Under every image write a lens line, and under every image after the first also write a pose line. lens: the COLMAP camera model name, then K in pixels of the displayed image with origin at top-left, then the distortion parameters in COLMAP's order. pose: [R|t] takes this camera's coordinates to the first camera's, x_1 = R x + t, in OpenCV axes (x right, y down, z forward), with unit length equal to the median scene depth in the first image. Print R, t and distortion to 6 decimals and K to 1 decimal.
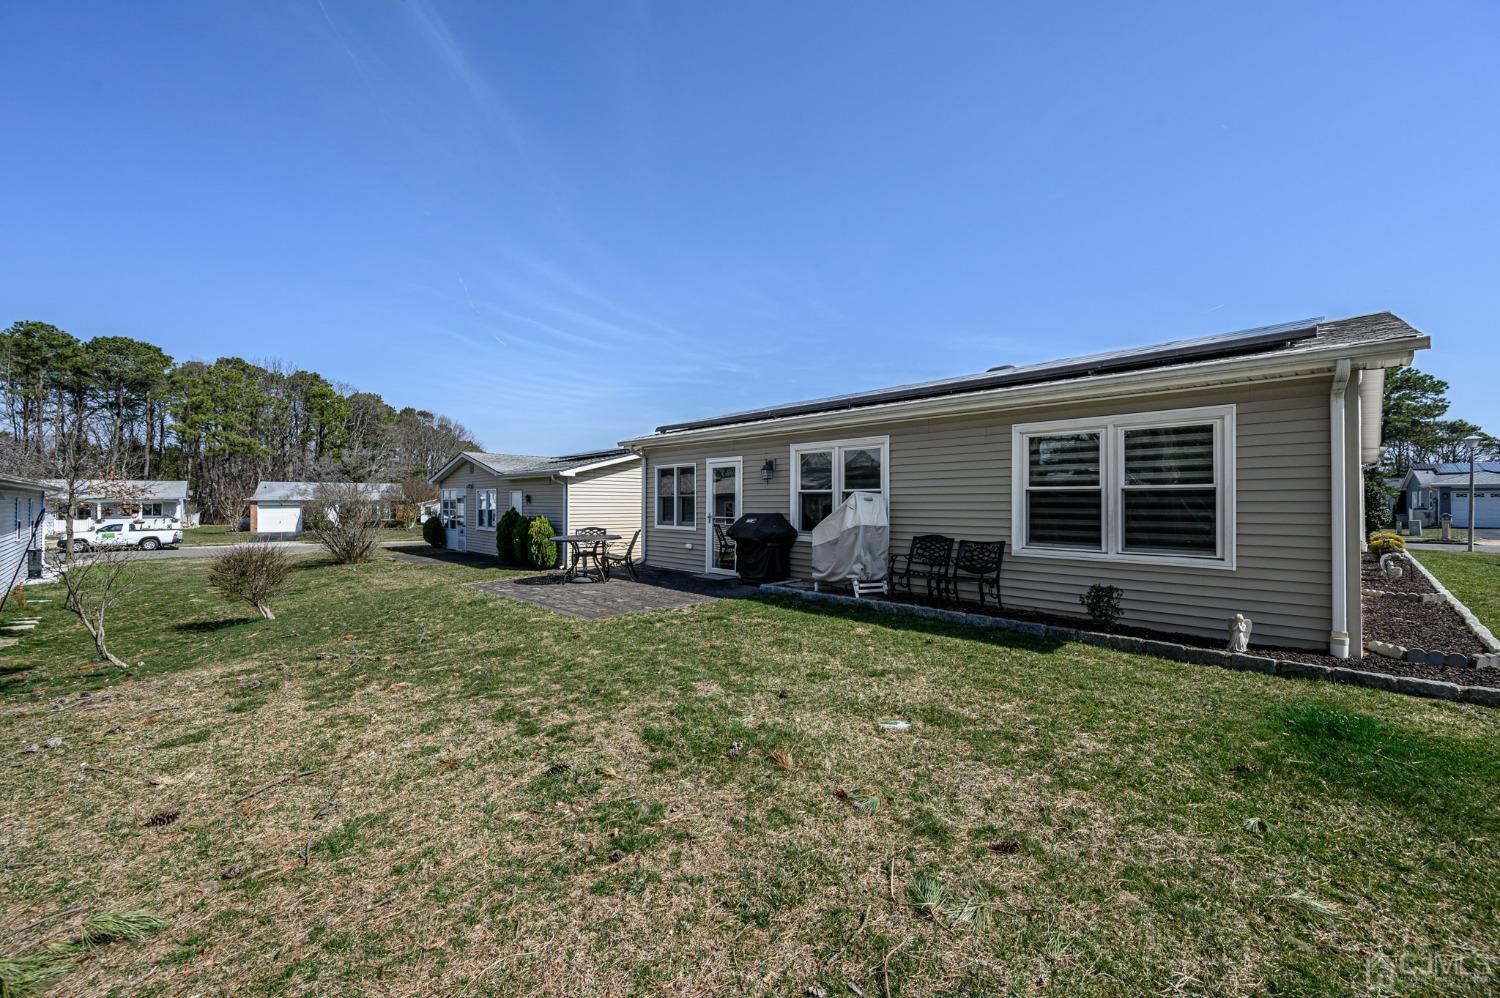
lens RADIAL K [[590.0, 0, 744.8], [0, 590.0, 495.1], [0, 0, 1]] dist [0.001033, 0.000479]
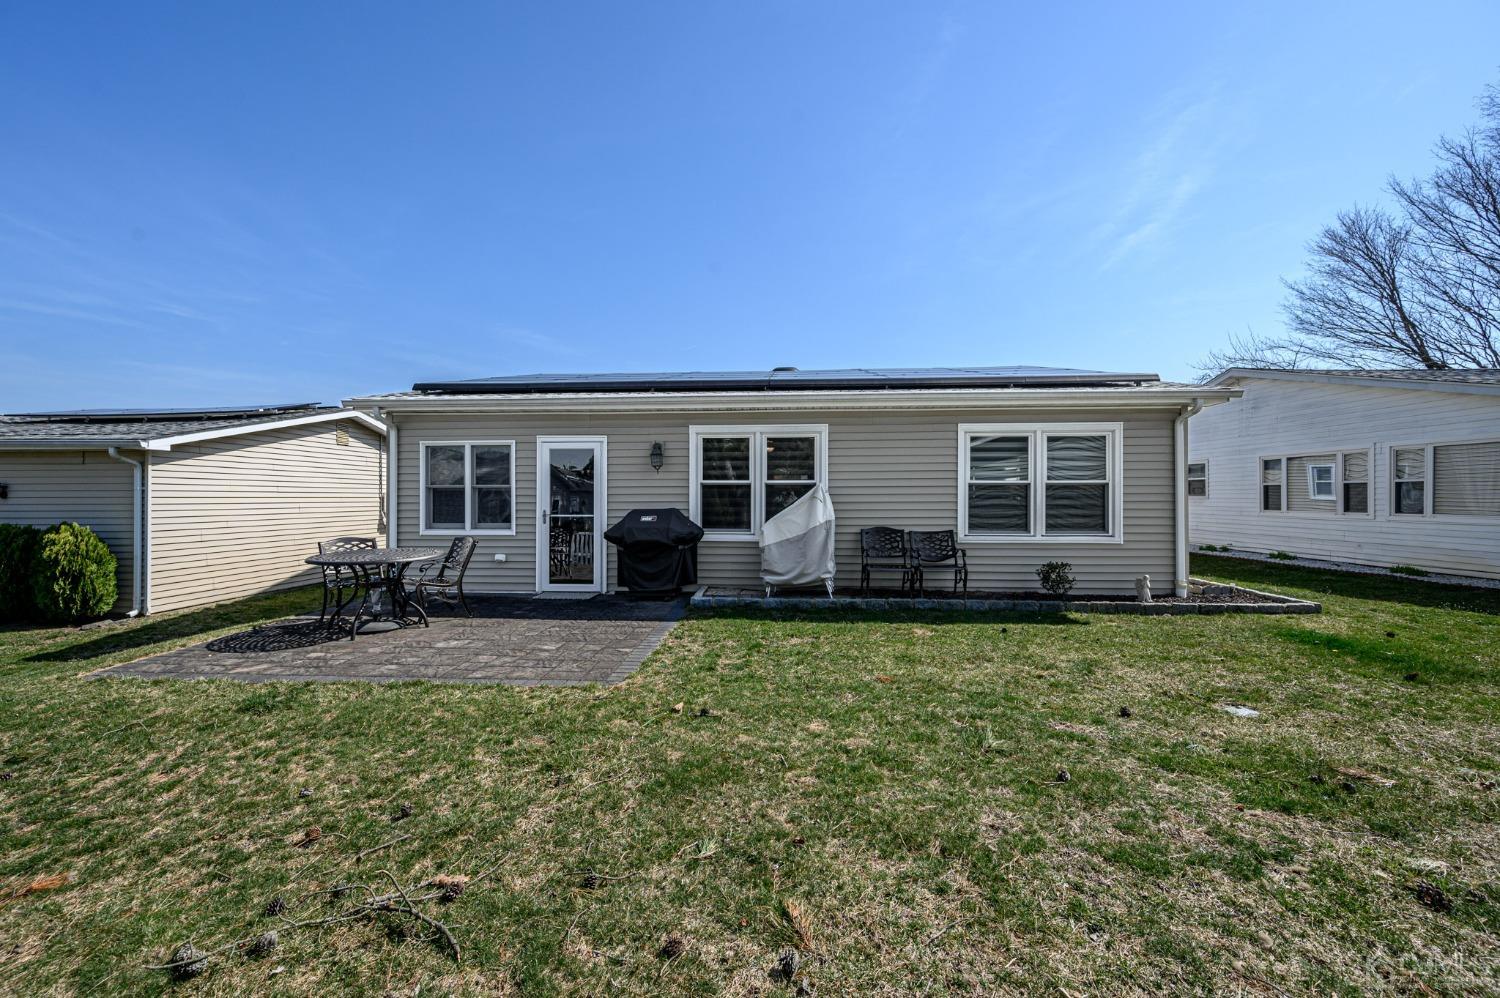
lens RADIAL K [[590.0, 0, 750.9], [0, 590.0, 496.9], [0, 0, 1]] dist [0.001033, 0.000479]
pose [[0.738563, -0.005071, 0.674165, -0.447088], [-0.005120, 0.999901, 0.013130, 0.003550], [-0.674165, -0.013149, 0.738464, 0.348471]]
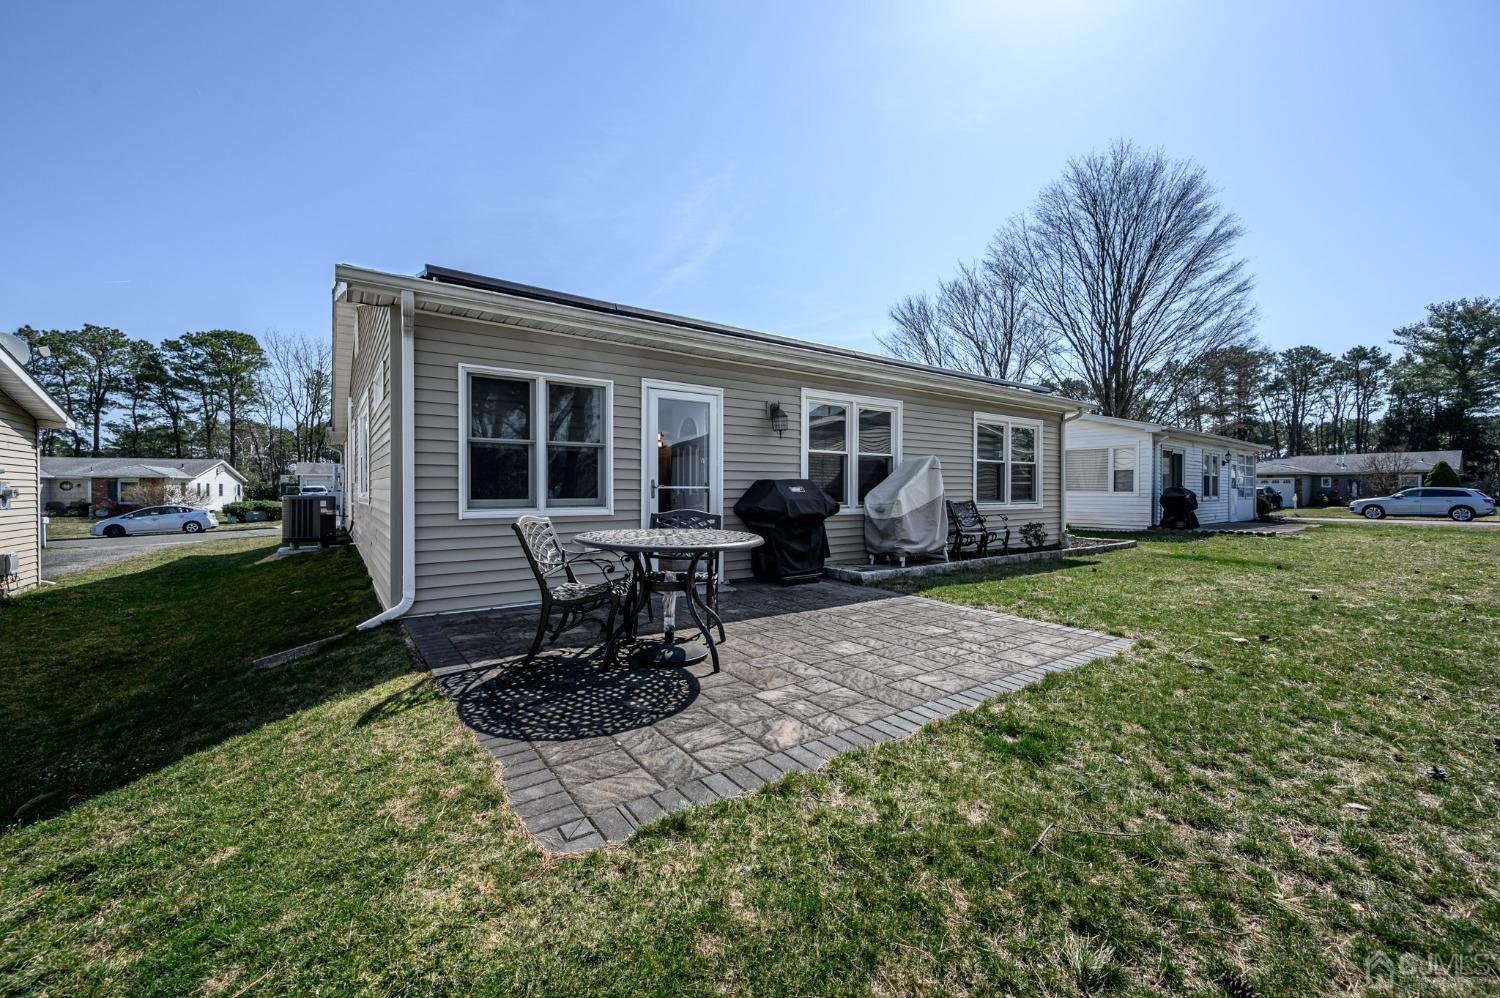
lens RADIAL K [[590.0, 0, 754.3], [0, 590.0, 512.1], [0, 0, 1]] dist [0.001033, 0.000479]
pose [[0.140038, -0.041018, 0.989296, -0.721701], [-0.013491, 0.998970, 0.043329, 0.042805], [-0.990054, -0.019414, 0.139341, 1.015090]]
